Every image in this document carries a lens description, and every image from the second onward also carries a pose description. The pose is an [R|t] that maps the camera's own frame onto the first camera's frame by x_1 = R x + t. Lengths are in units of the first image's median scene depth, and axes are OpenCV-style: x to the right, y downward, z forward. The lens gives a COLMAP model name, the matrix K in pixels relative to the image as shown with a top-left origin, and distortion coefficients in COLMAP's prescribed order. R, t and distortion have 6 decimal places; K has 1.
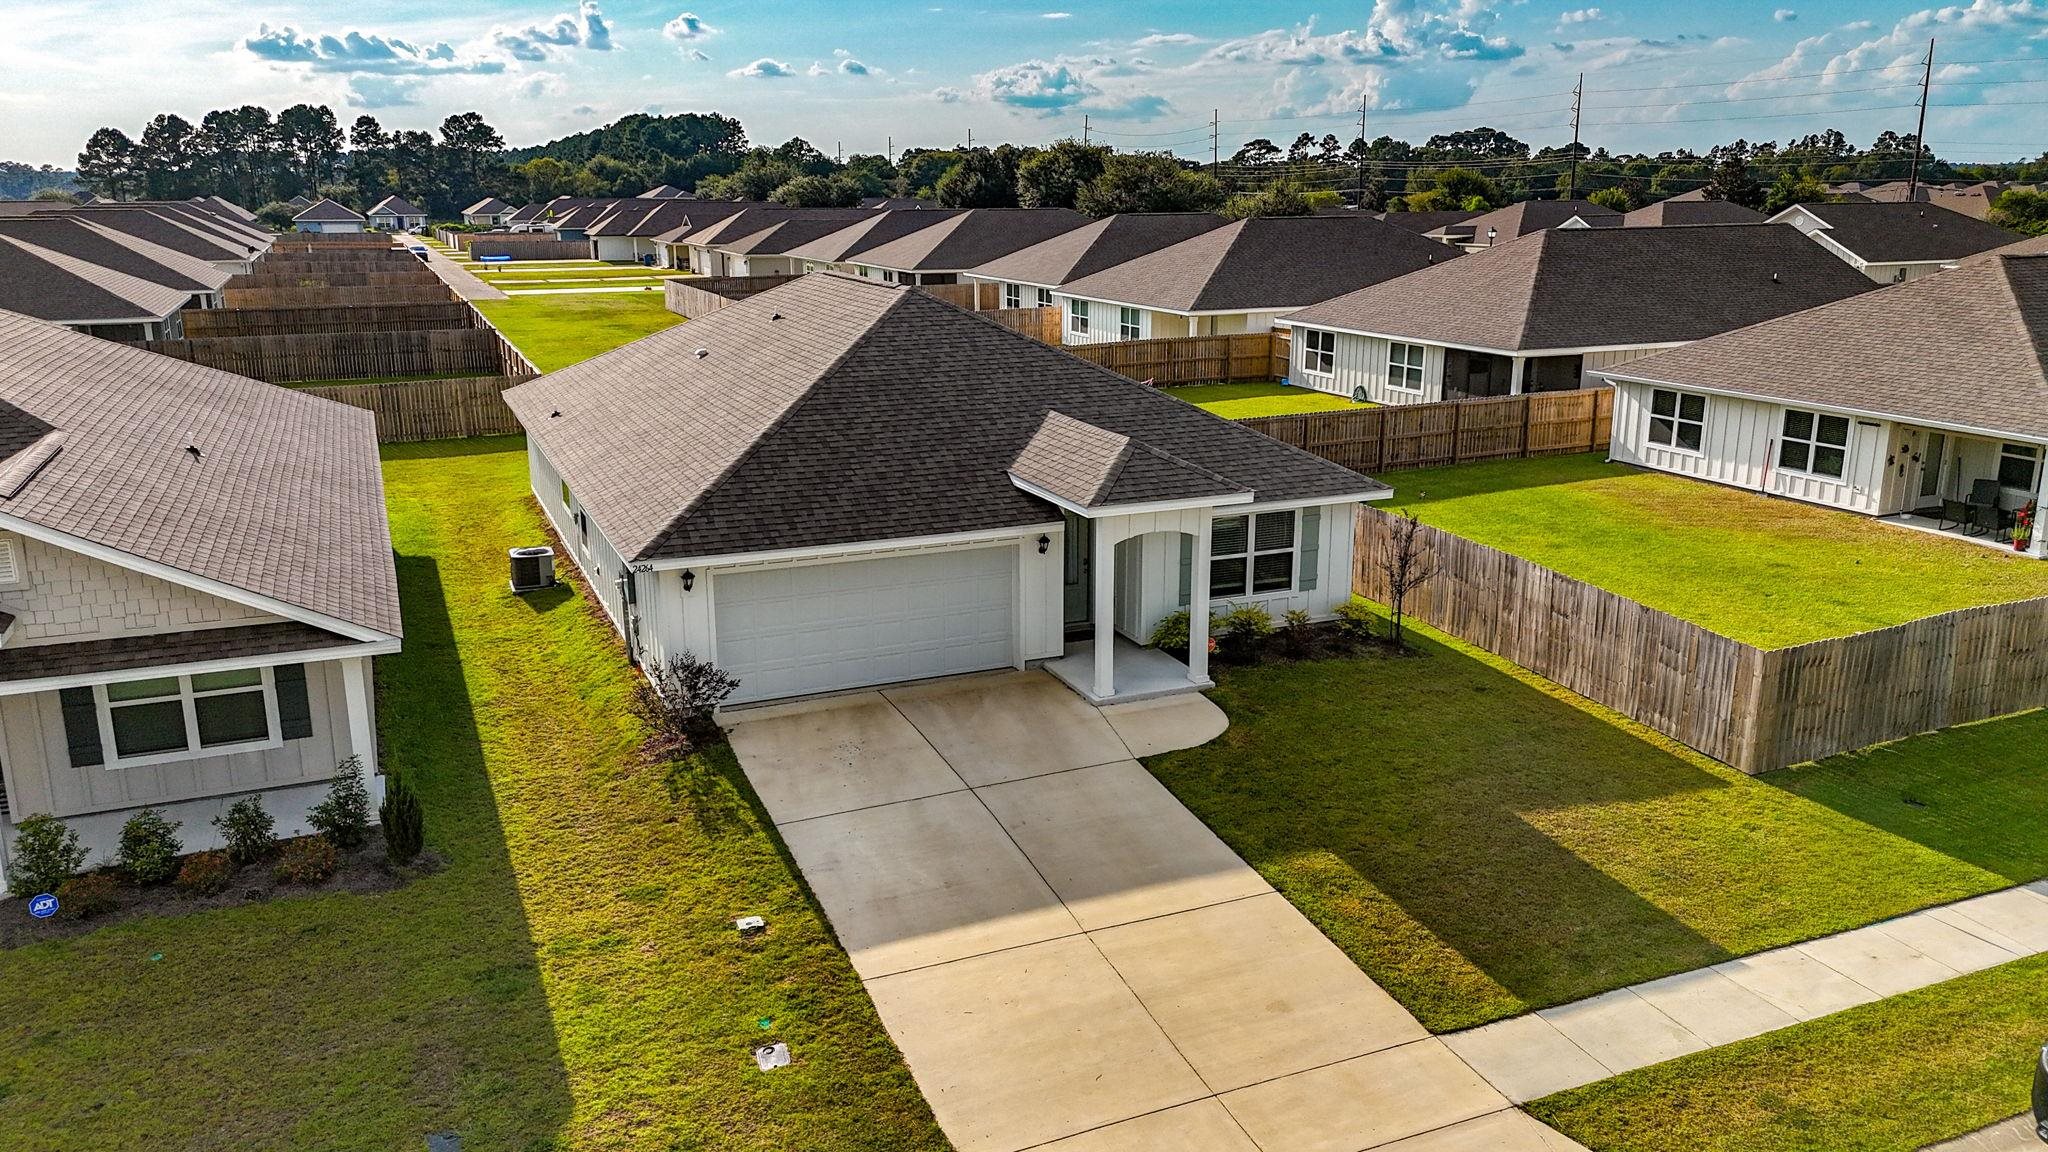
lens RADIAL K [[1500.7, 0, 1024.0], [0, 1500.7, 576.0], [0, 0, 1]] dist [0.071880, -0.075188]
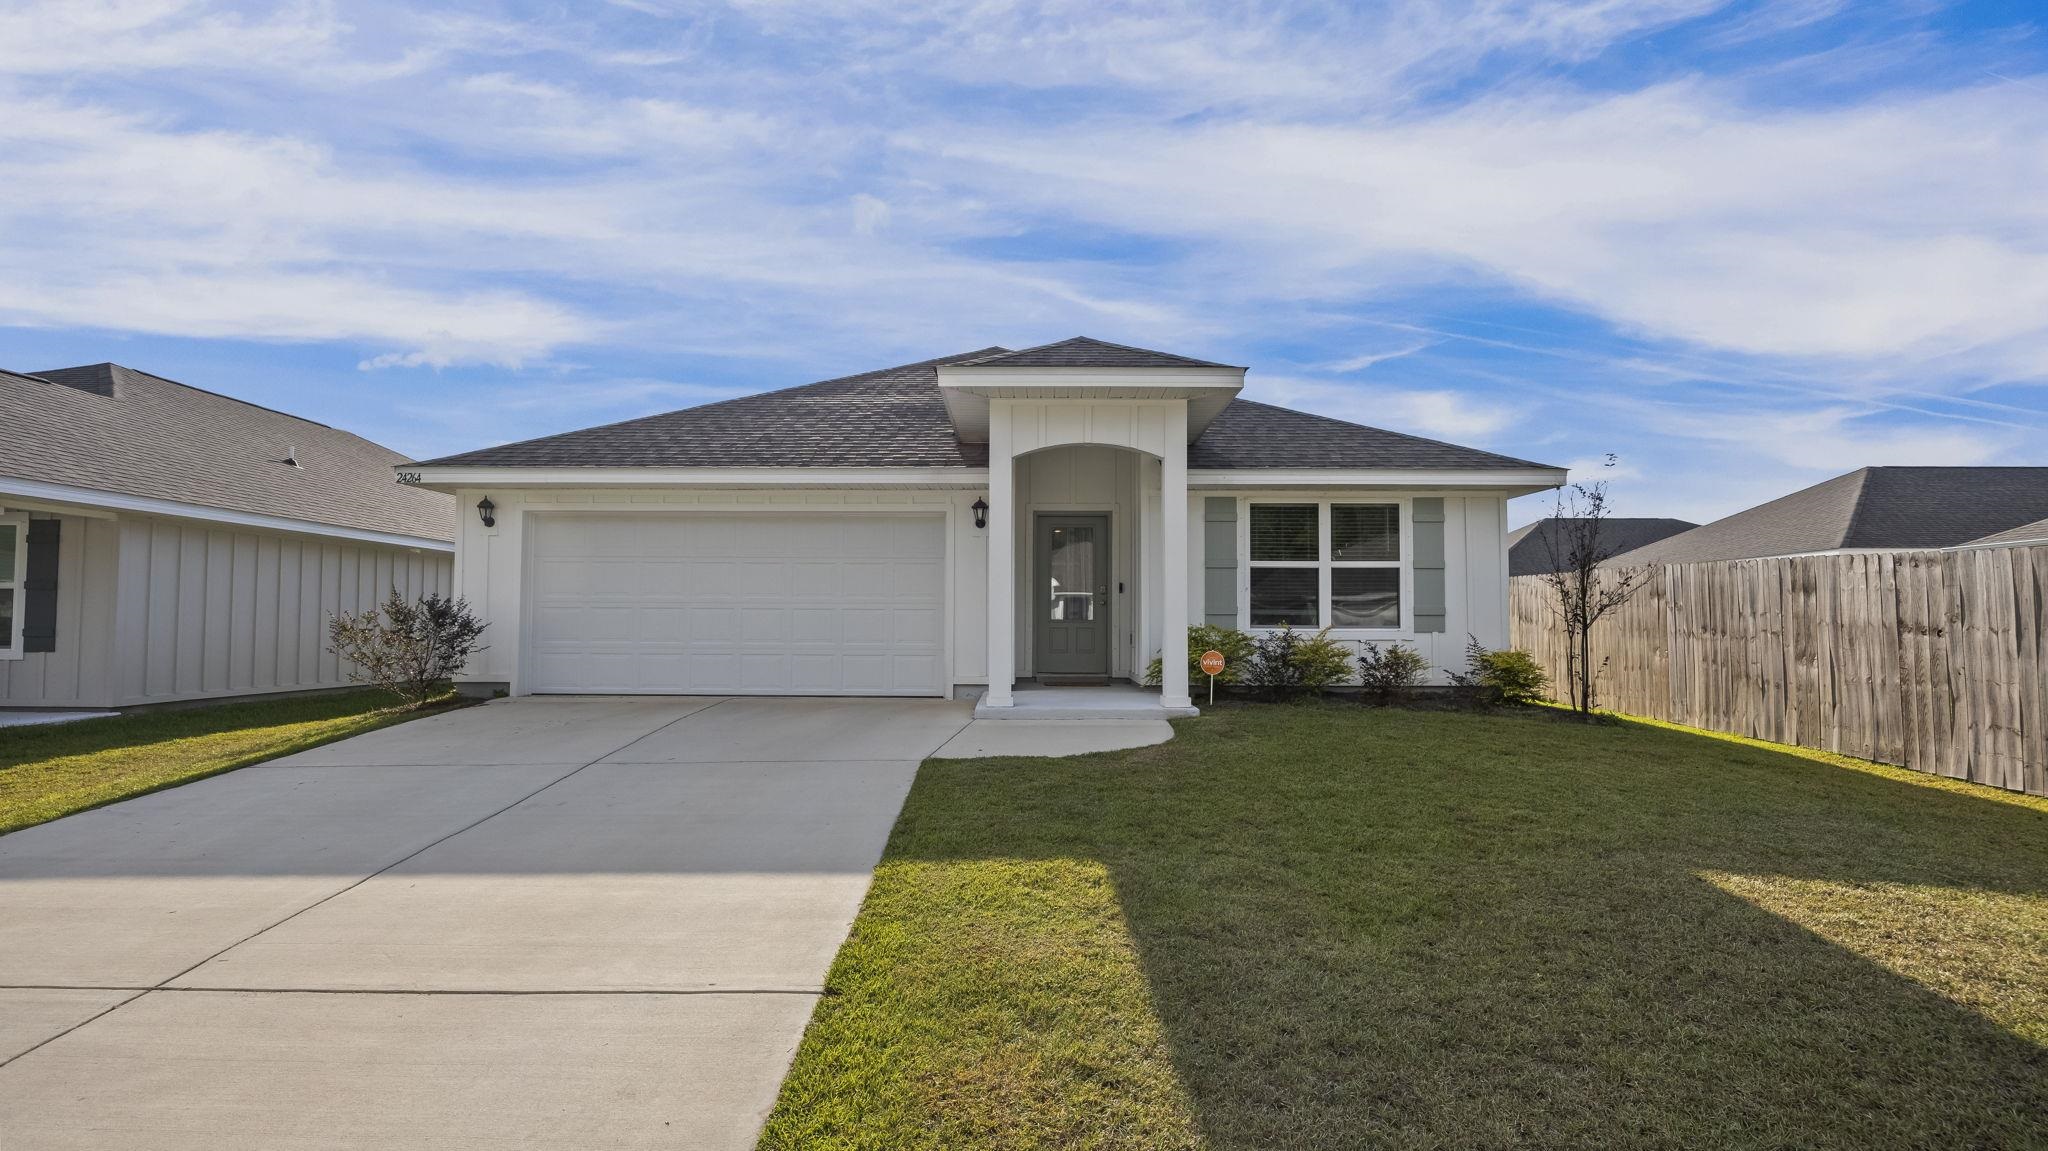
lens RADIAL K [[977.7, 0, 1024.0], [0, 977.7, 575.5], [0, 0, 1]] dist [-0.001362, 0.000014]
pose [[0.918055, -0.013639, -0.396218, 0.198460], [-0.105743, 0.954779, -0.277877, 0.123867], [0.382091, 0.297004, 0.875097, 0.564933]]
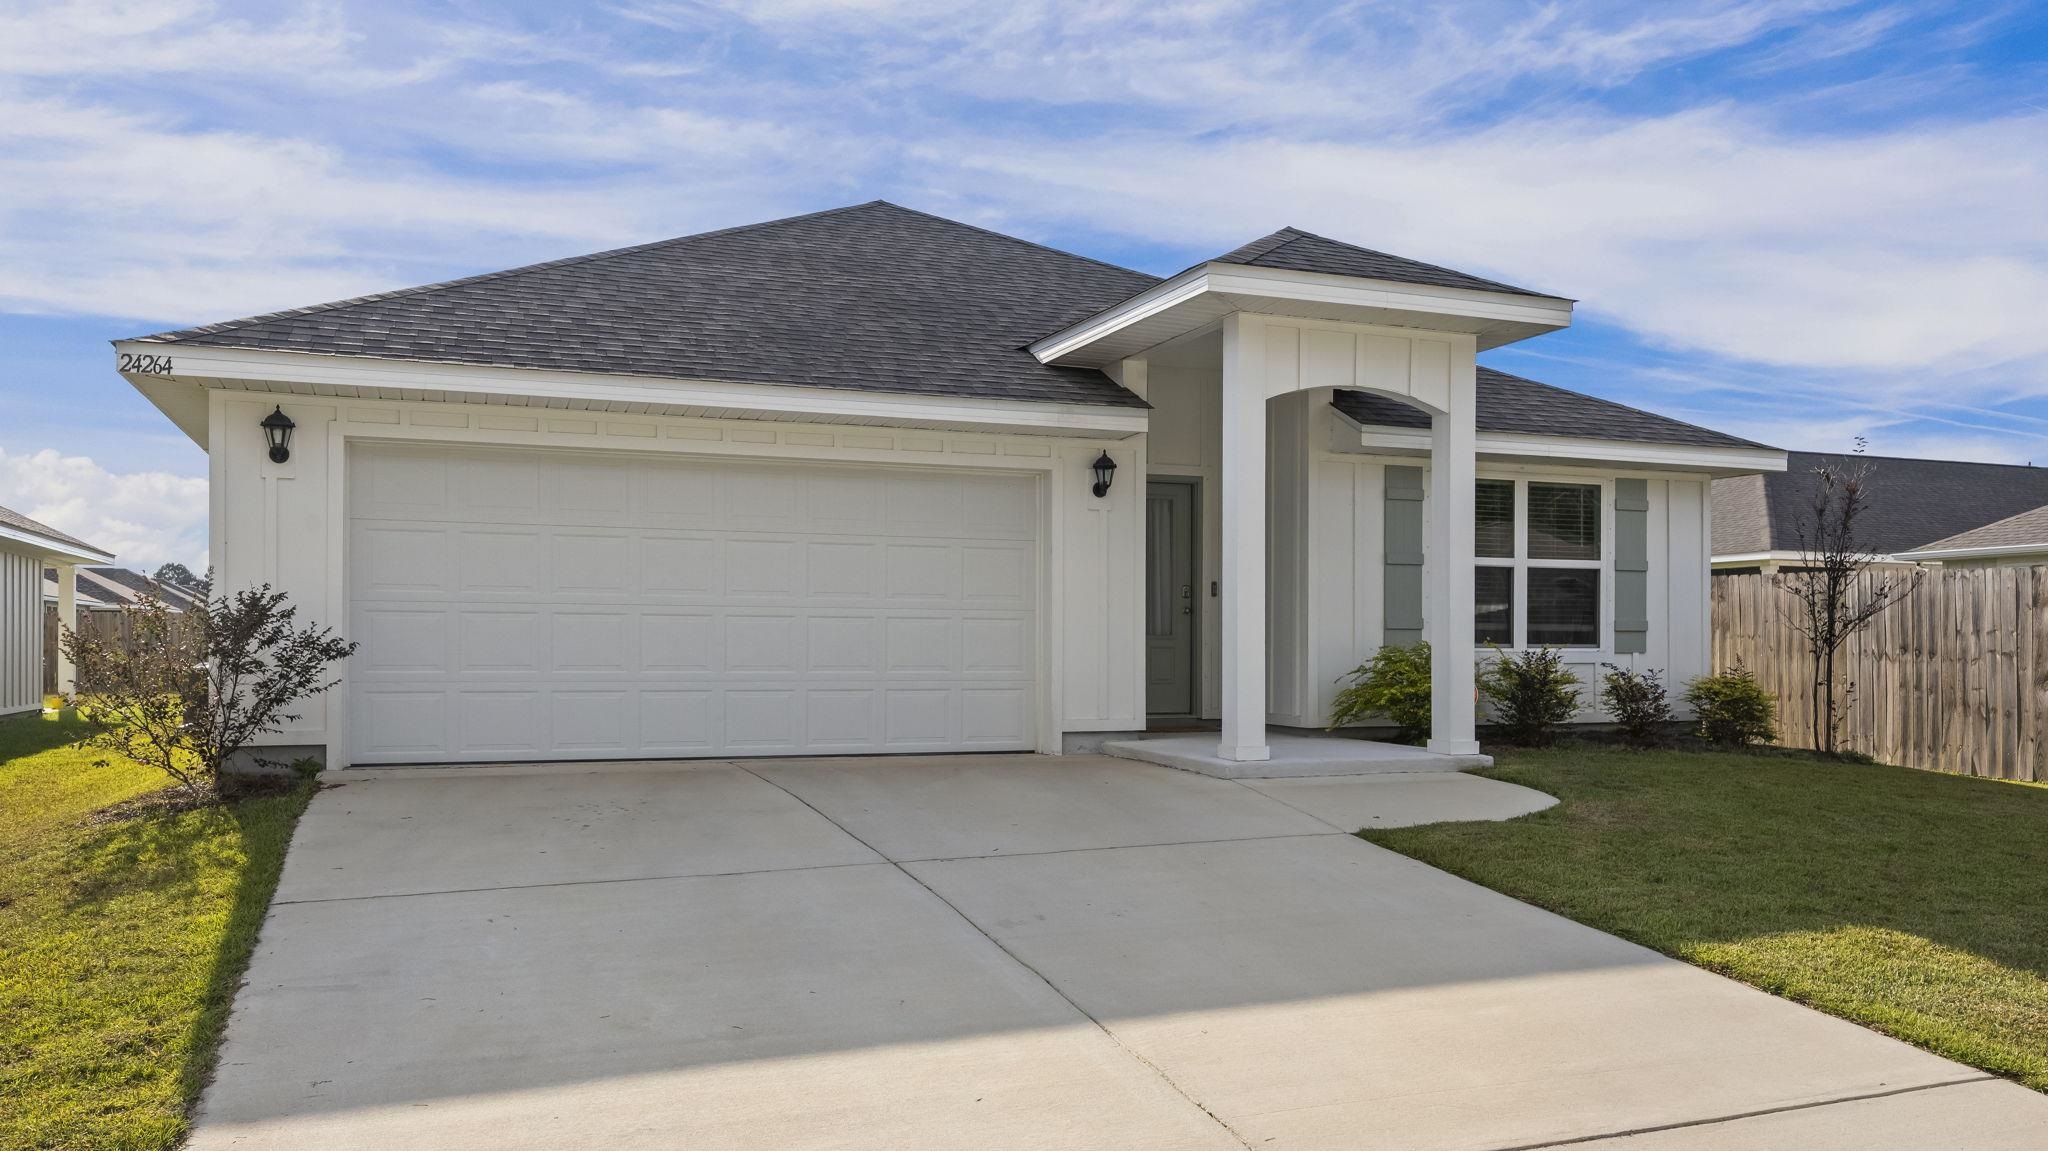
lens RADIAL K [[1543.9, 0, 1024.0], [0, 1543.9, 575.5], [0, 0, 1]] dist [-0.001834, -0.001551]
pose [[0.999214, 0.002633, -0.039553, 0.006934], [-0.014541, 0.952585, -0.303923, 0.145855], [0.036877, 0.304260, 0.951875, 0.504213]]
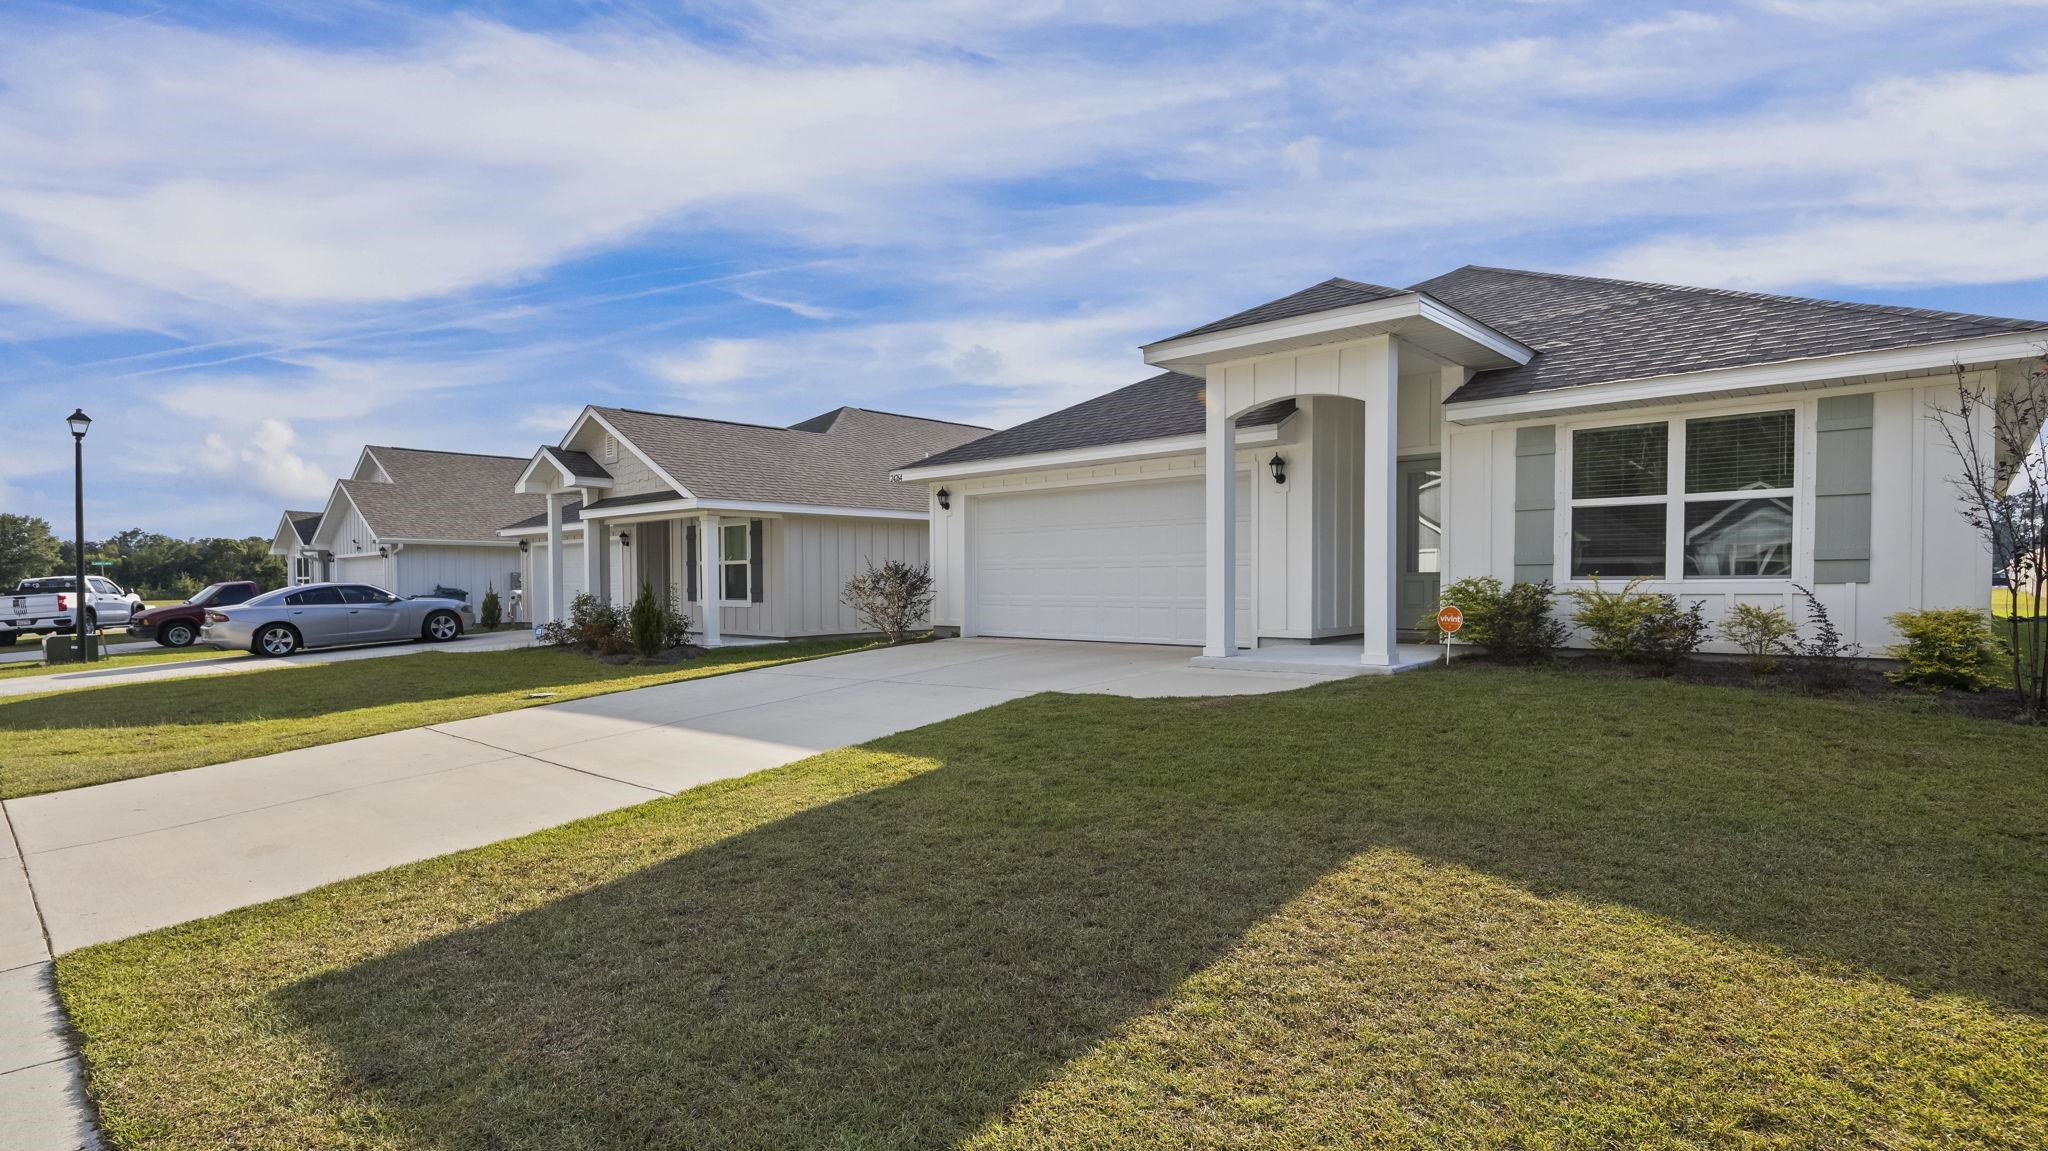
lens RADIAL K [[1038.1, 0, 1019.3], [0, 1038.1, 602.0], [0, 0, 1]] dist [-0.001412, -0.000119]
pose [[0.403945, 0.020009, -0.914565, 0.387163], [-0.220740, 0.972350, -0.076224, 0.098165], [0.887751, 0.232672, 0.397192, 0.654127]]
